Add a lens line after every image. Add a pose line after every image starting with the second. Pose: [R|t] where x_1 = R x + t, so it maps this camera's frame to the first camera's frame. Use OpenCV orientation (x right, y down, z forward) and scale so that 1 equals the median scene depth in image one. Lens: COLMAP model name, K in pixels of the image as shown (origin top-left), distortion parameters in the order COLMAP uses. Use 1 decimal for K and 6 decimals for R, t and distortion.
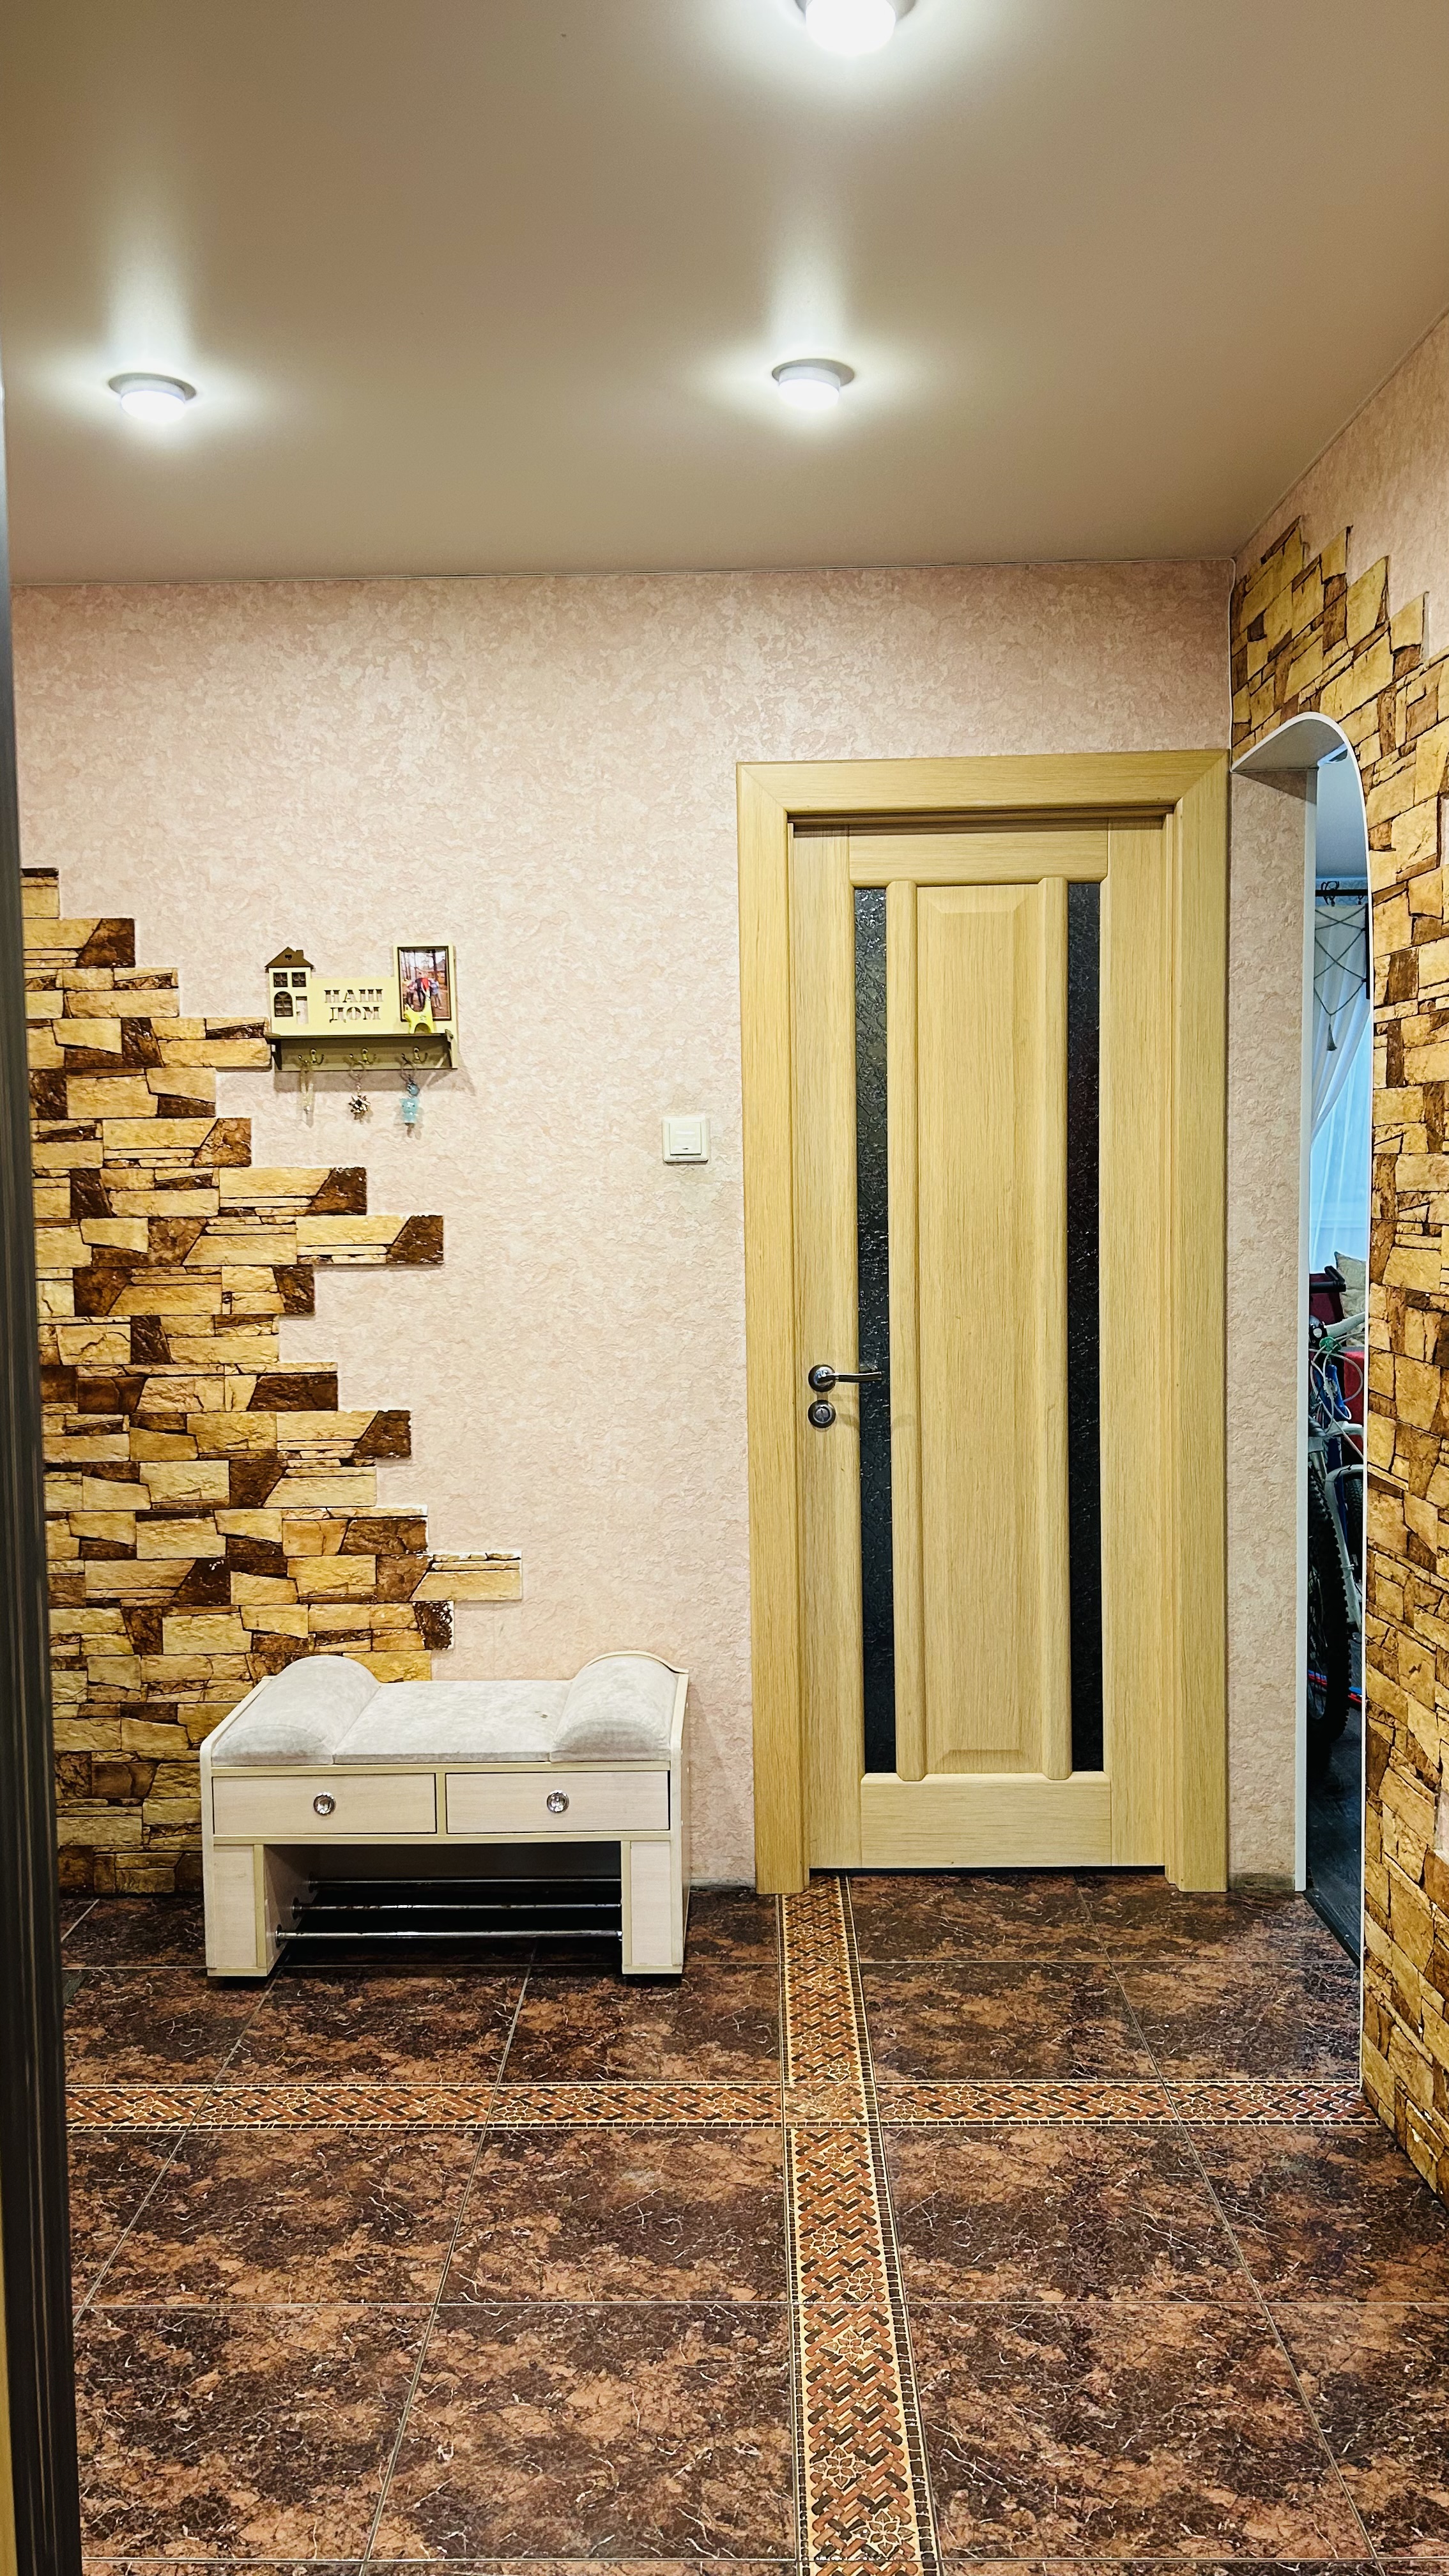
lens RADIAL K [[1939.3, 0, 729.7], [0, 1939.3, 1284.6], [0, 0, 1]] dist [0.033053, -0.028734]
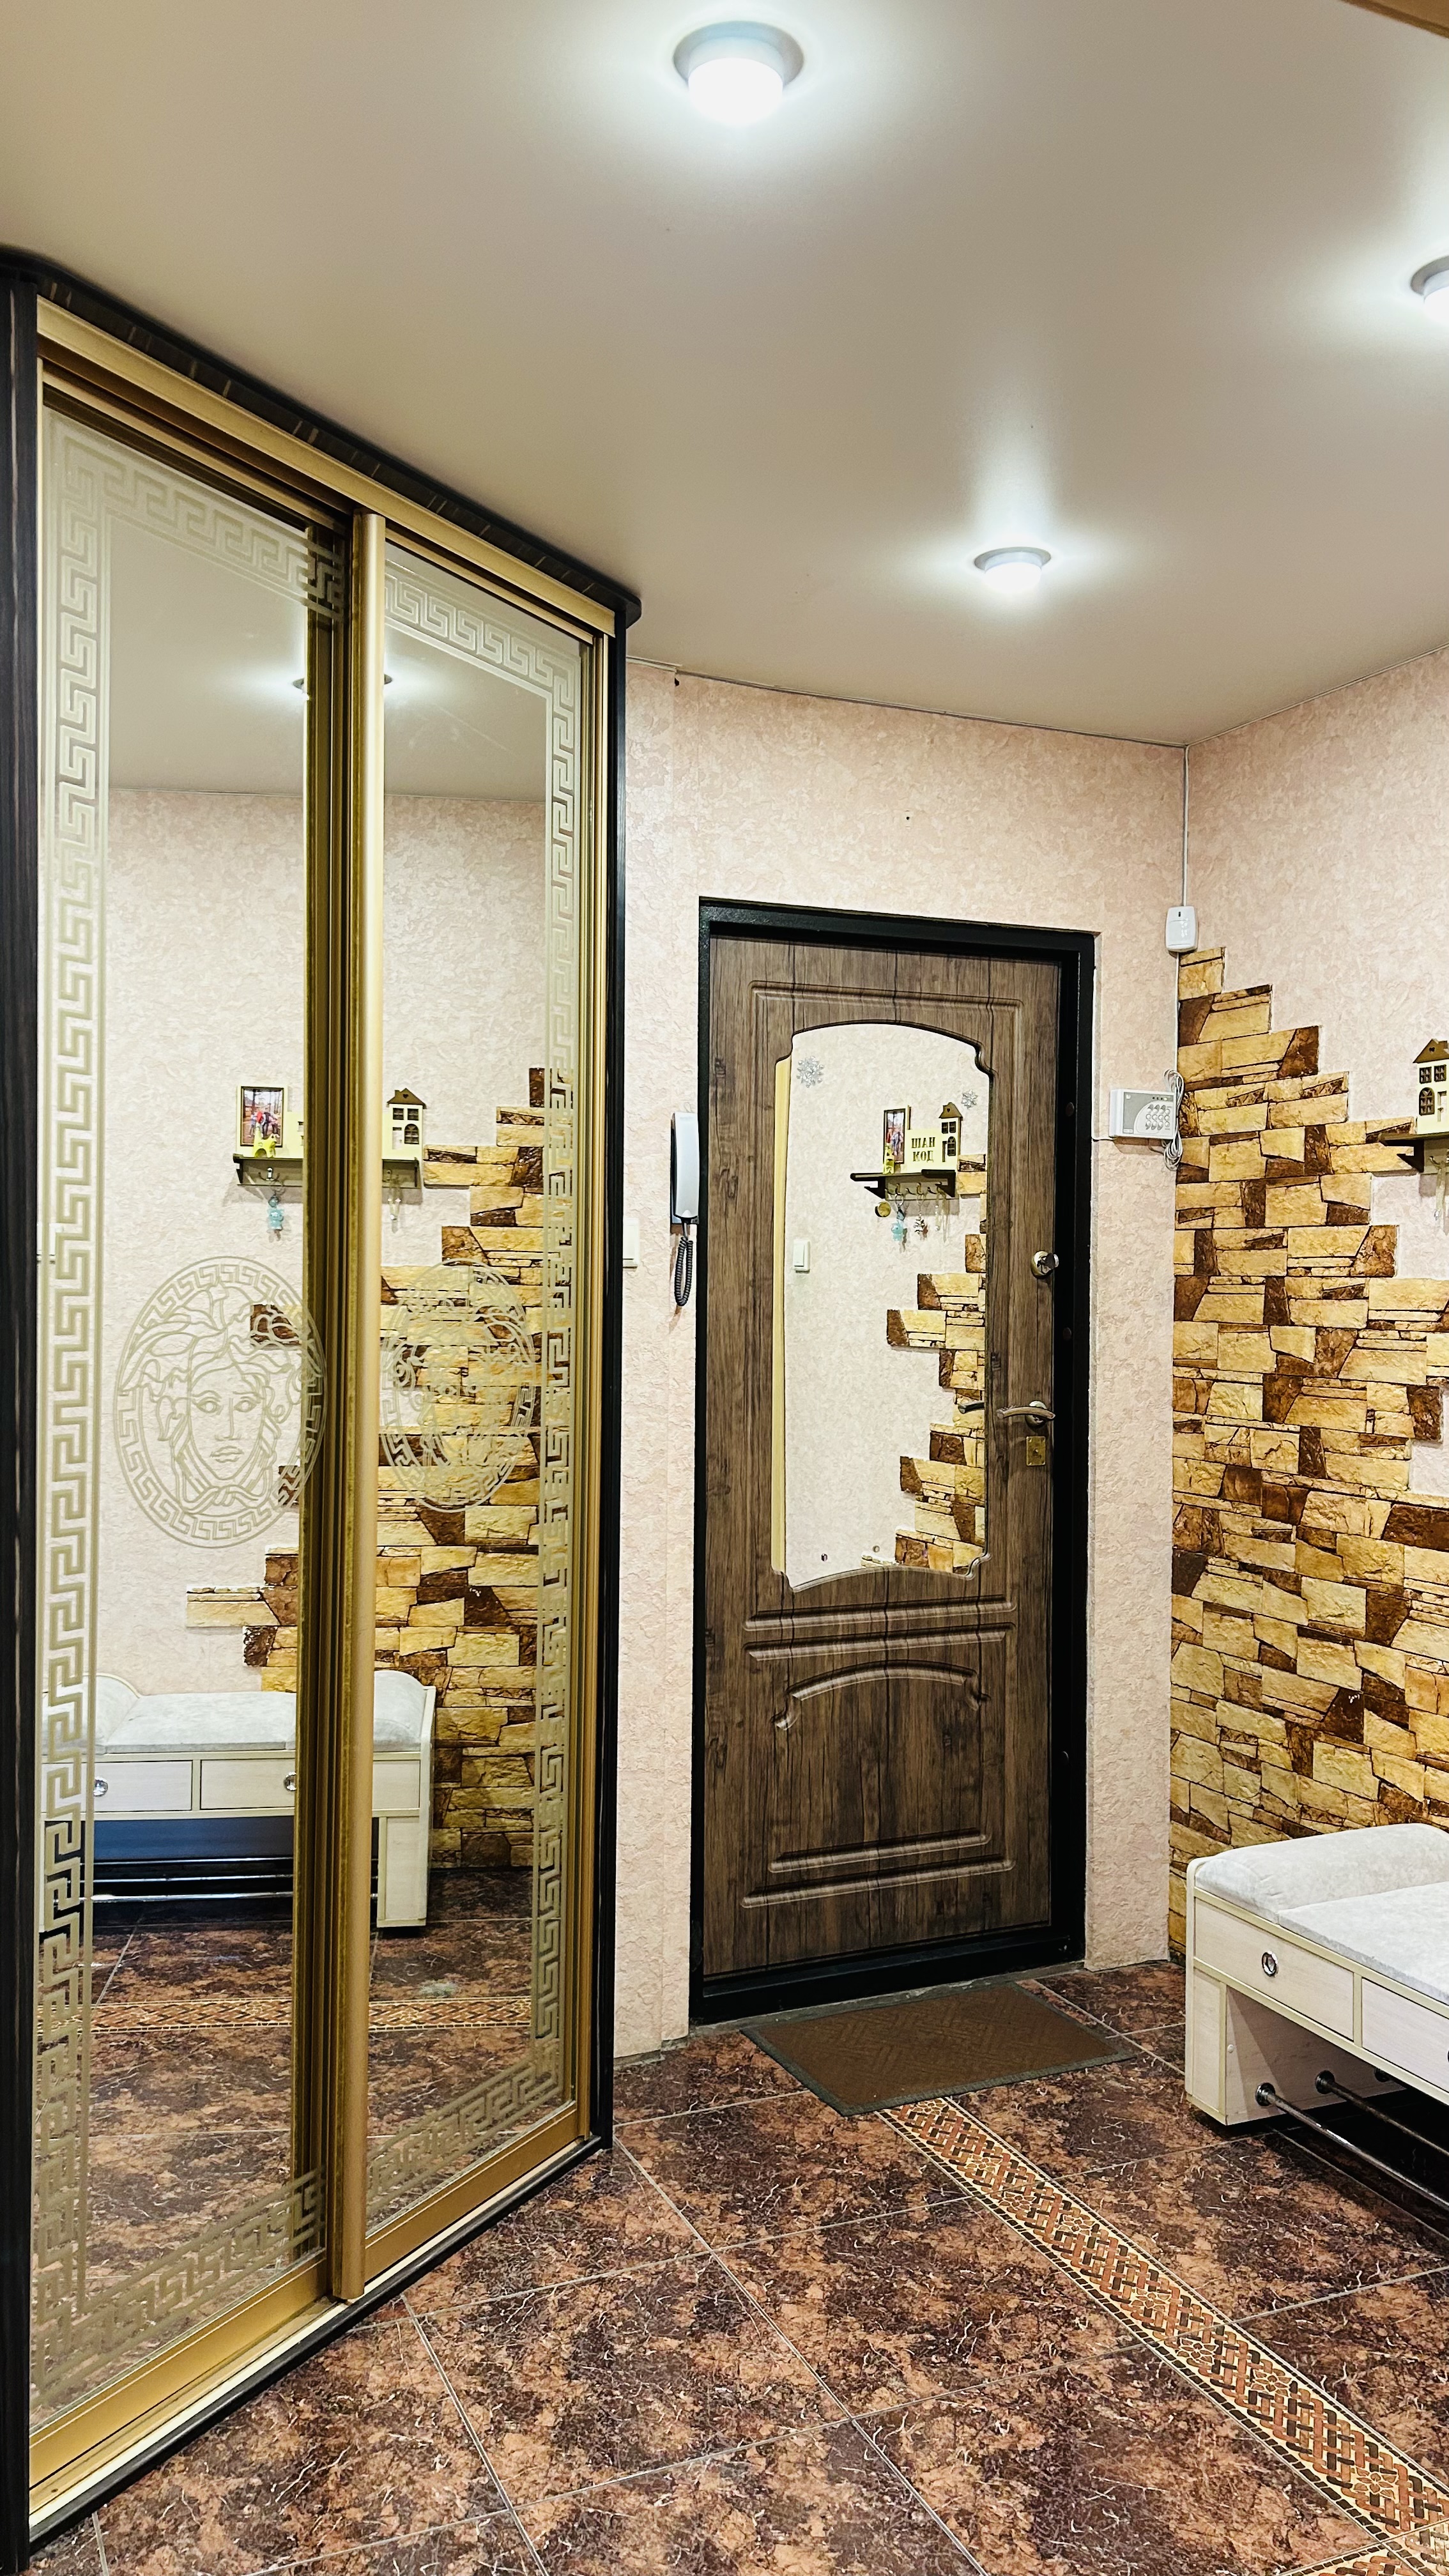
lens RADIAL K [[1939.3, 0, 729.1], [0, 1939.3, 1285.2], [0, 0, 1]] dist [0.033053, -0.028734]
pose [[0.417427, 0.024181, -0.908388, 0.468991], [-0.075101, 0.997144, -0.007967, -0.025601], [0.905602, 0.071546, 0.418051, 0.321802]]
